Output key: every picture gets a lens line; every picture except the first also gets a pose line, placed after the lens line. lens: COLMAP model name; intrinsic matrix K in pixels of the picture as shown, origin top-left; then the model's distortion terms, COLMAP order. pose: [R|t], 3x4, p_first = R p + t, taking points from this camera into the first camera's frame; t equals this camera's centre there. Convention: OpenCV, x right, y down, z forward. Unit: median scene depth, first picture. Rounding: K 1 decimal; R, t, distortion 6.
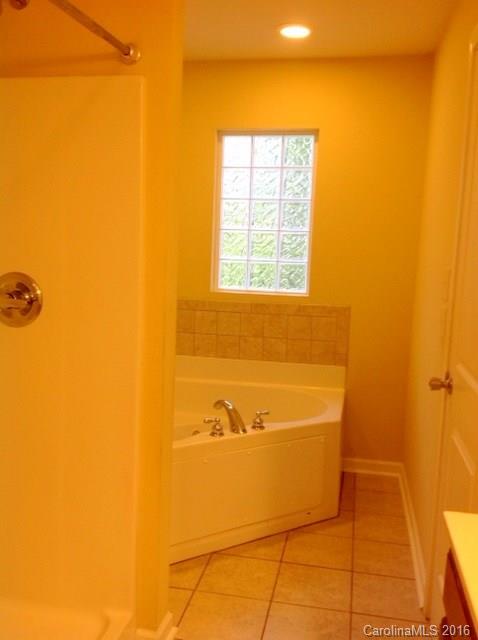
lens RADIAL K [[599.1, 0, 239.0], [0, 599.1, 320.0], [0, 0, 1]] dist [0.099965, -0.195303]
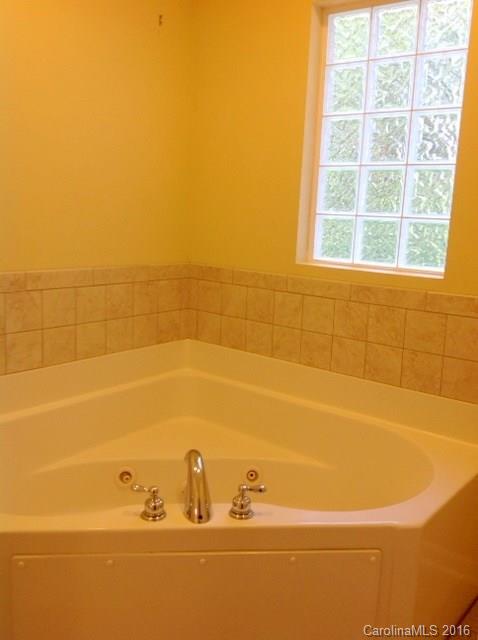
lens RADIAL K [[599.1, 0, 239.0], [0, 599.1, 320.0], [0, 0, 1]] dist [0.099965, -0.195303]
pose [[0.889399, 0.085541, -0.449057, 0.200002], [-0.062841, 0.995889, 0.065244, -0.025374], [0.452791, -0.029809, 0.891118, 0.389328]]
